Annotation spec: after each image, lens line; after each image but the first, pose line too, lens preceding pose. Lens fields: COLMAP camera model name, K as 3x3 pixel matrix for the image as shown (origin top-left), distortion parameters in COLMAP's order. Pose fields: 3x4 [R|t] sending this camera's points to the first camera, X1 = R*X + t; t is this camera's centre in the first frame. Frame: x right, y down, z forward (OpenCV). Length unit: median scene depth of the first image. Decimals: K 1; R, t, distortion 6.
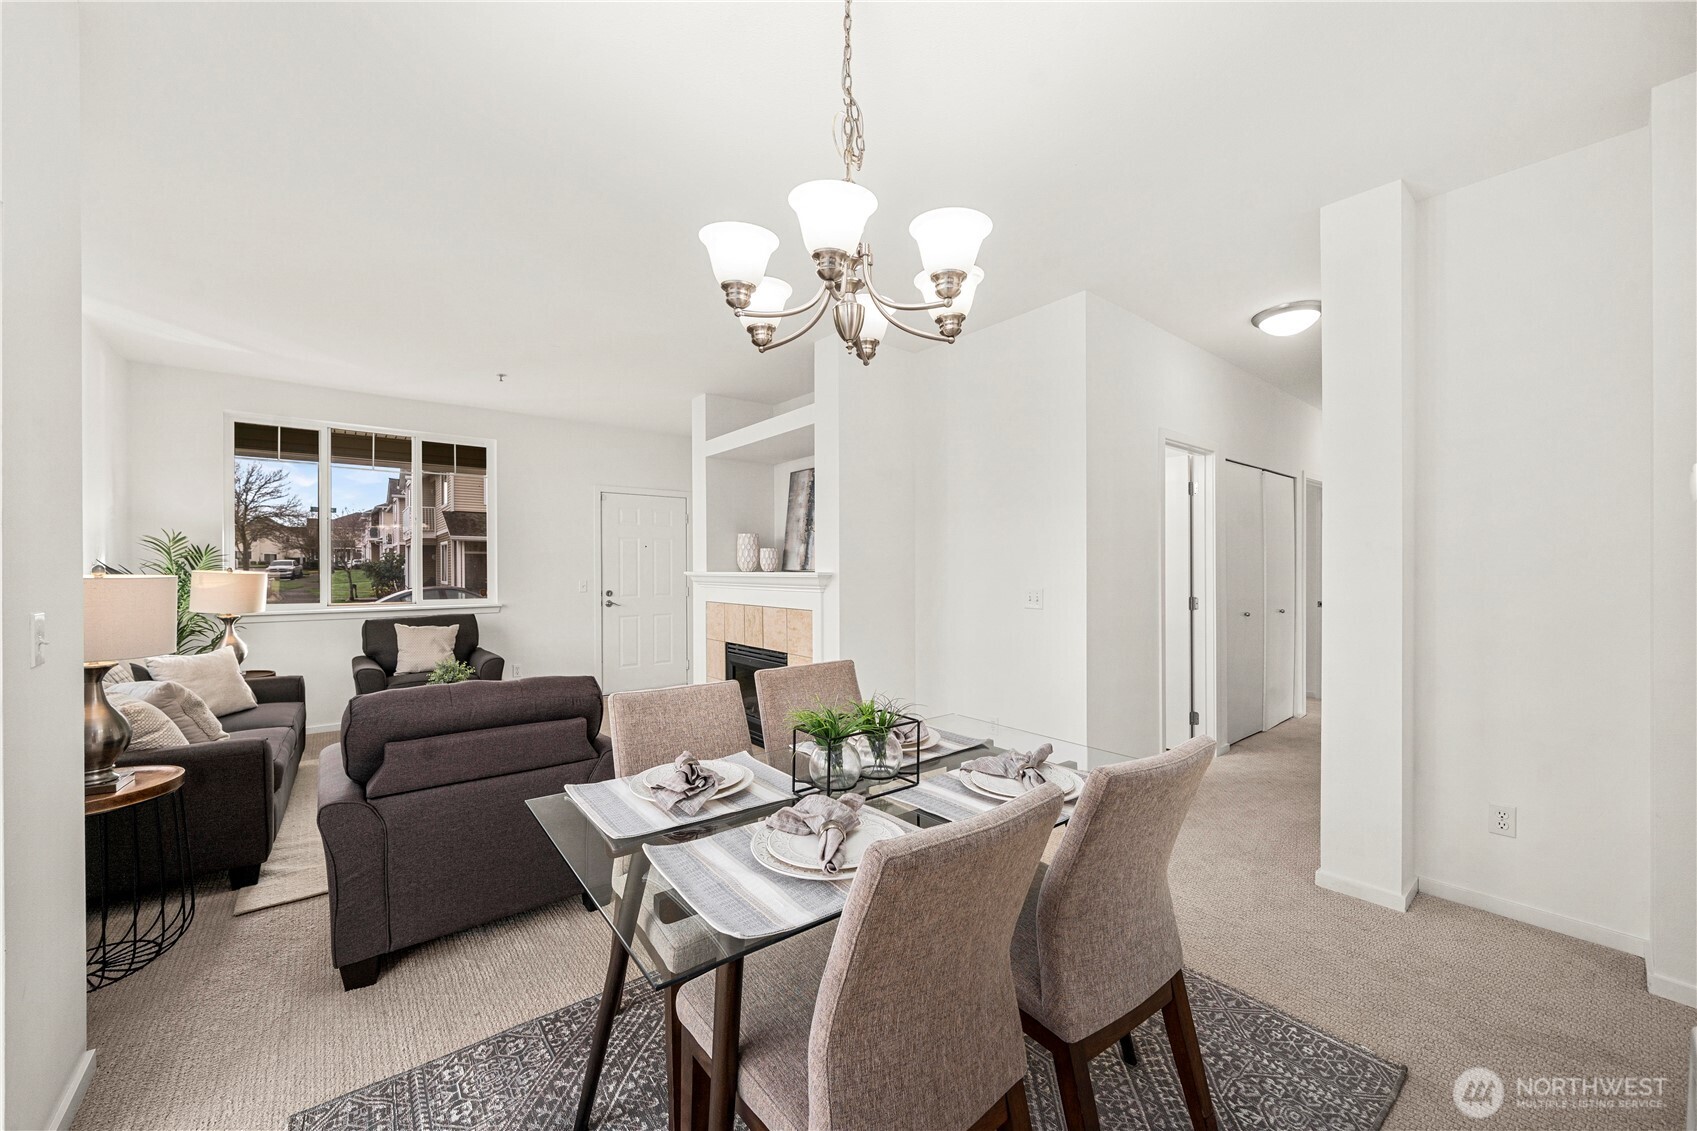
lens RADIAL K [[619.3, 0, 839.3], [0, 619.3, 566.5], [0, 0, 1]] dist [-0.012086, 0.001313]
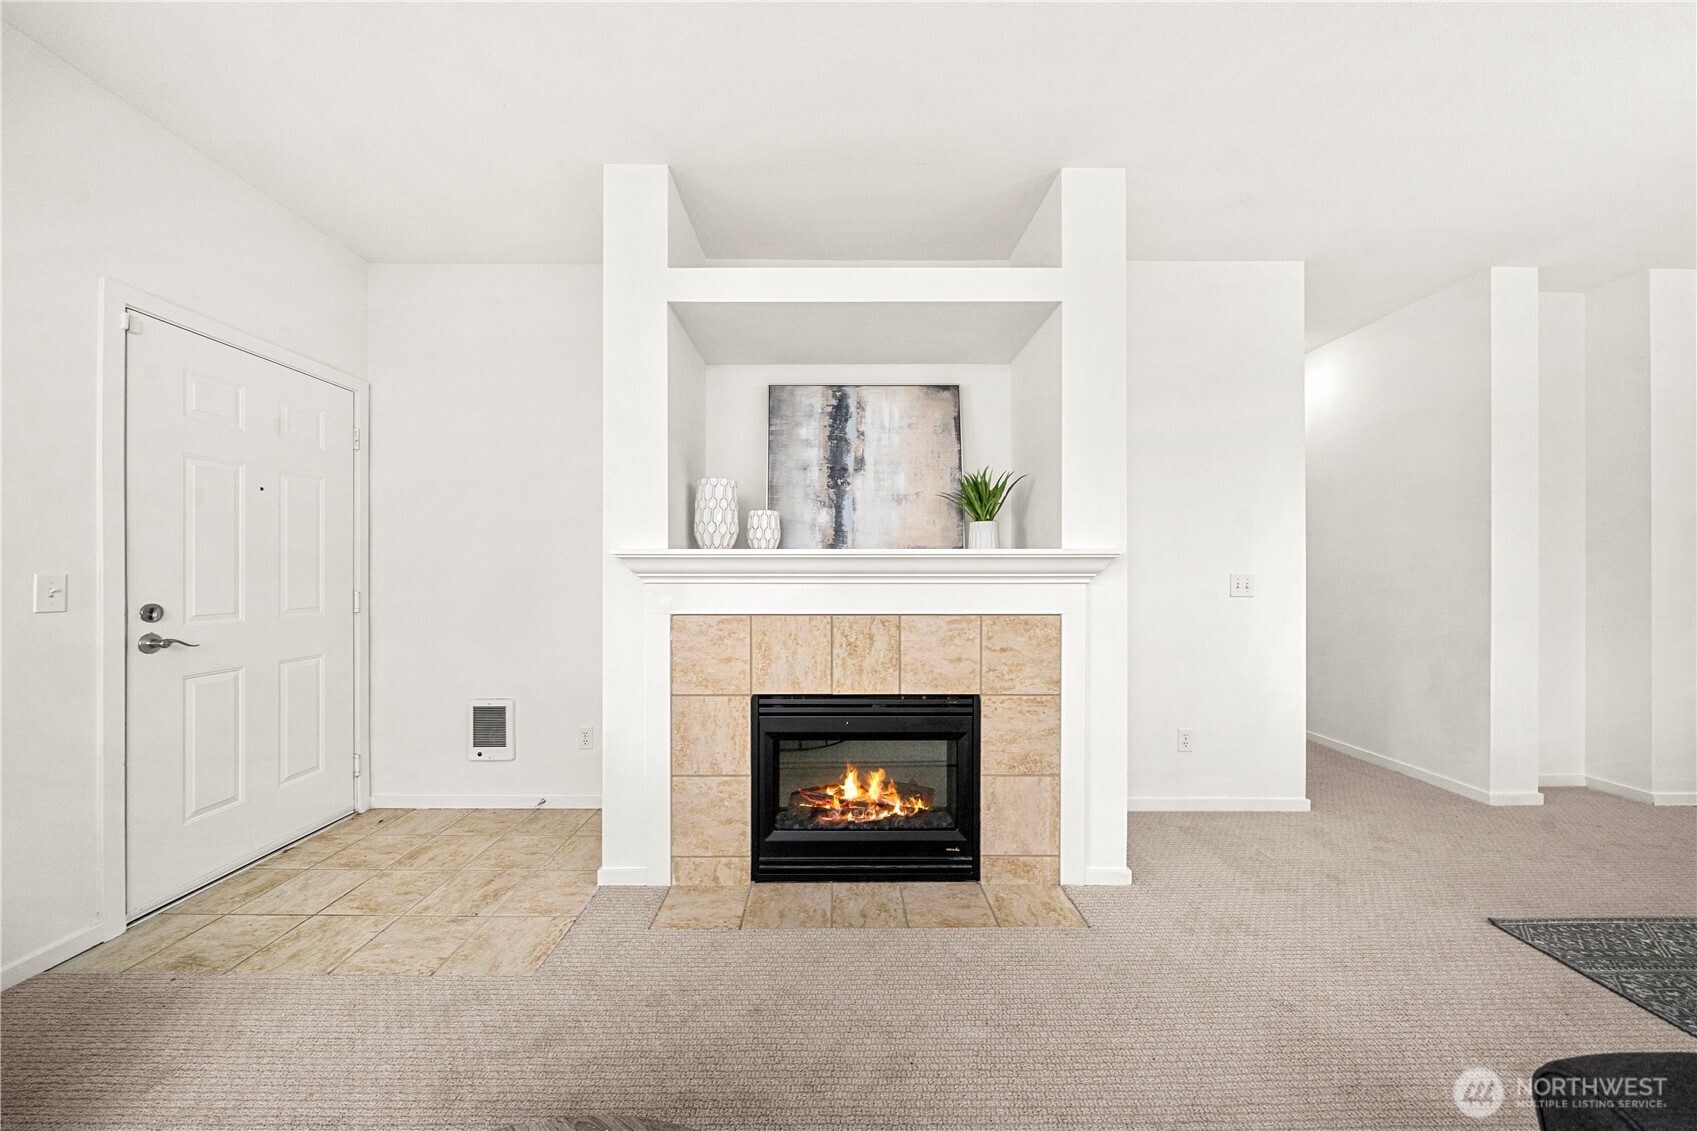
lens RADIAL K [[583.4, 0, 838.6], [0, 583.4, 566.9], [0, 0, 1]] dist [-0.004852, -0.000266]
pose [[0.631376, 0.009385, 0.775420, -0.480145], [-0.004120, 0.999953, -0.008748, 0.024508], [-0.775466, 0.002328, 0.631386, 0.638555]]
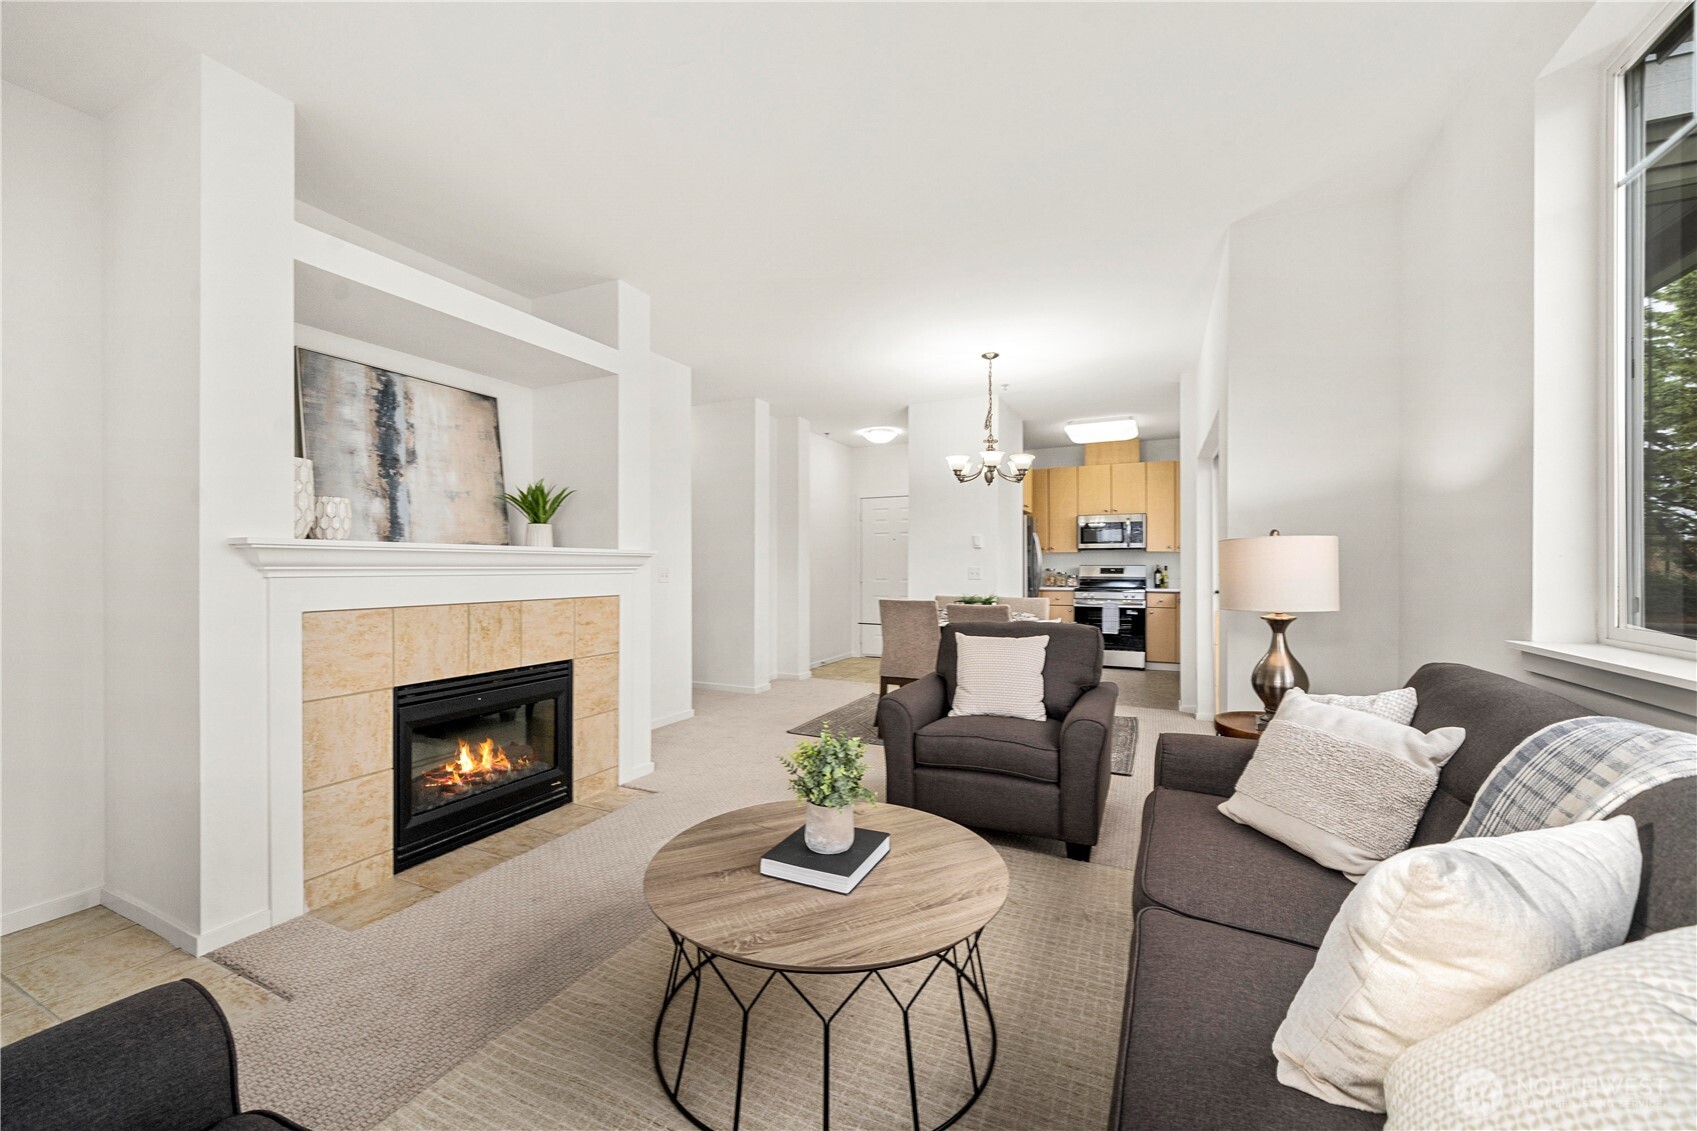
lens RADIAL K [[666.1, 0, 833.8], [0, 666.1, 565.4], [0, 0, 1]] dist [0.000881, 0.000086]
pose [[-0.420474, 0.006085, 0.907284, -0.777169], [0.000071, 0.999978, -0.006674, 0.028533], [-0.907304, -0.002742, -0.420465, 0.877765]]
